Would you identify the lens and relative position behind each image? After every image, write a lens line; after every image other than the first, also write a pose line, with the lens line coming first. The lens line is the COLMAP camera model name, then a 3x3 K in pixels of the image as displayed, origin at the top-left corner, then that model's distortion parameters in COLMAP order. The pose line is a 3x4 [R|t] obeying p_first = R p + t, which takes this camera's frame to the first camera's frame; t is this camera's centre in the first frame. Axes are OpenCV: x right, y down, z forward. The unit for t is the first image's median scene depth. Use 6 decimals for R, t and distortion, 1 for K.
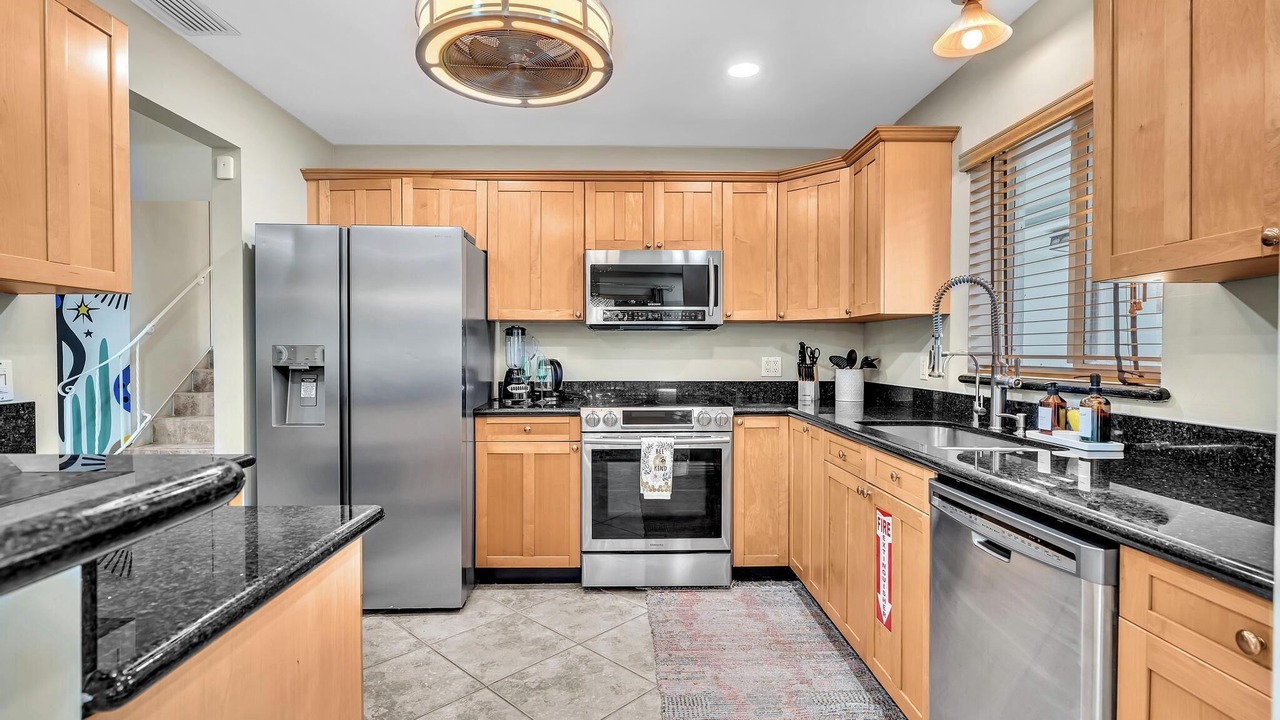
lens RADIAL K [[579.6, 0, 629.9], [0, 579.6, 362.5], [0, 0, 1]] dist [-0.009574, 0.002297]
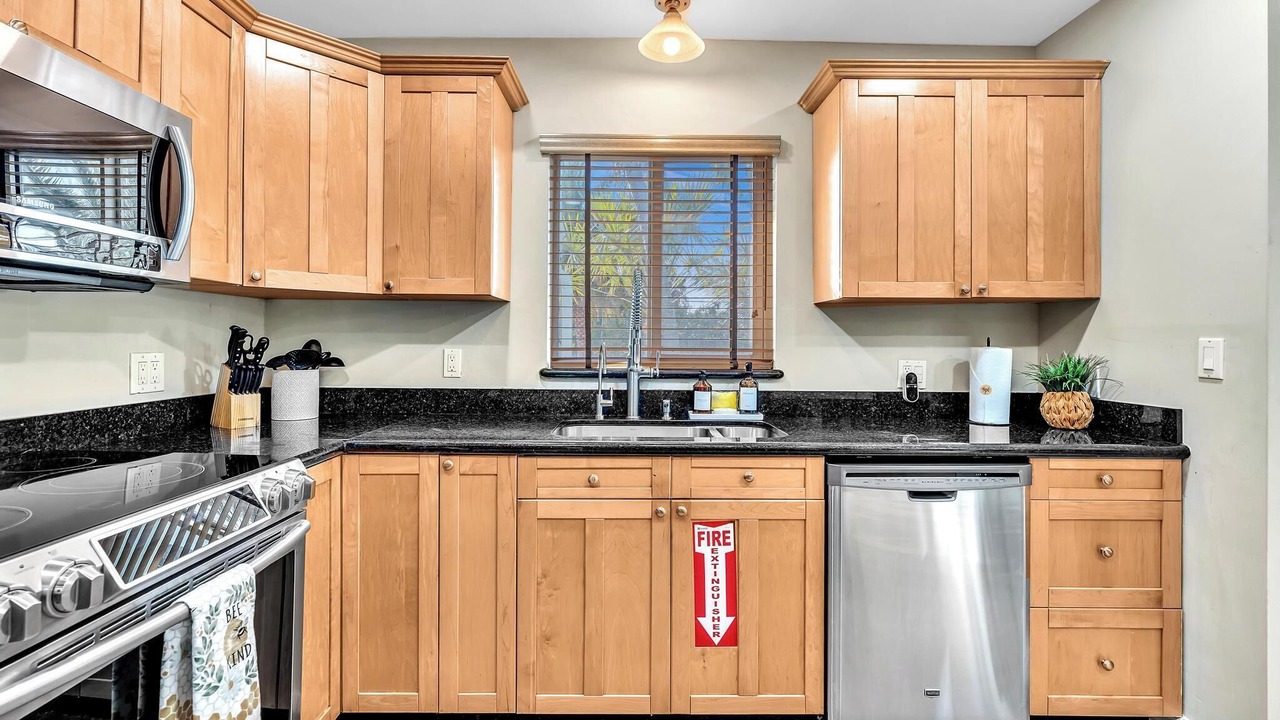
lens RADIAL K [[579.6, 0, 631.0], [0, 579.6, 339.1], [0, 0, 1]] dist [-0.009574, 0.002297]
pose [[0.015690, 0.001497, 0.999876, -0.381767], [0.012178, 0.999924, -0.001689, -0.024905], [-0.999803, 0.012203, 0.015671, 0.892618]]
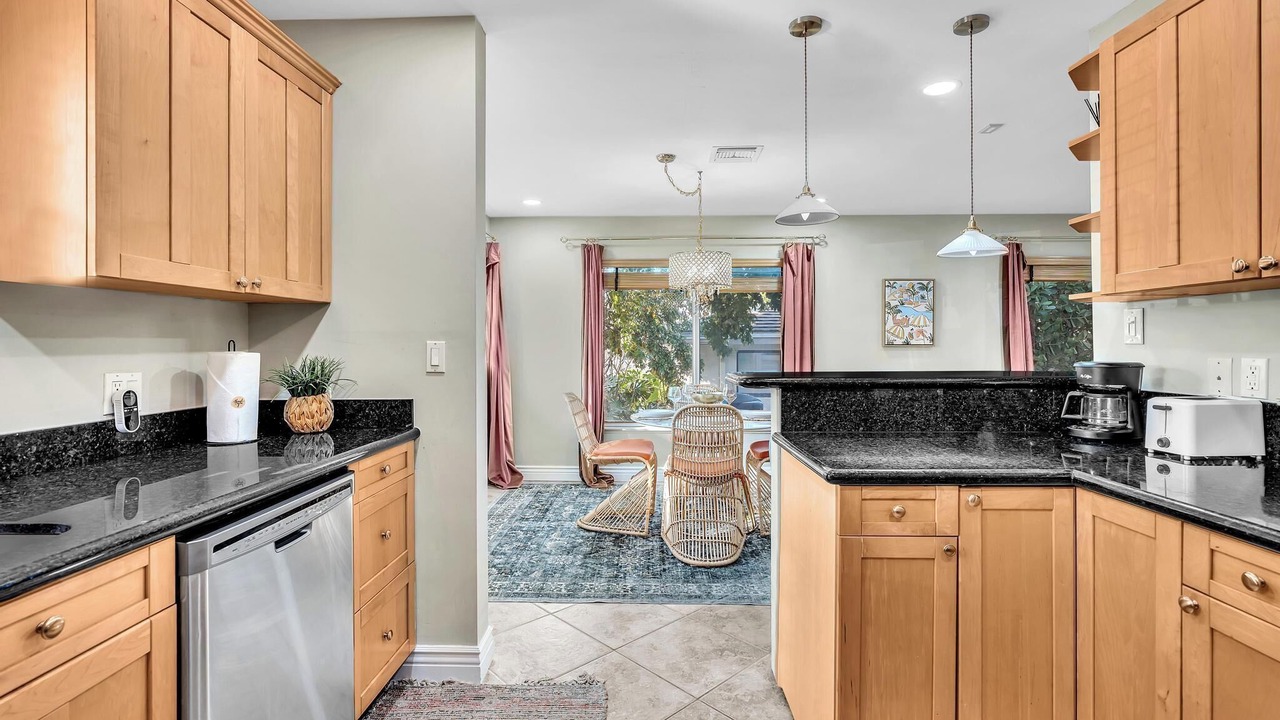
lens RADIAL K [[579.6, 0, 639.5], [0, 579.6, 344.3], [0, 0, 1]] dist [-0.009574, 0.002297]
pose [[-0.999372, 0.000008, 0.035440, -0.027673], [0.000711, 0.999803, 0.019835, -0.032237], [-0.035433, 0.019848, -0.999175, 1.096258]]
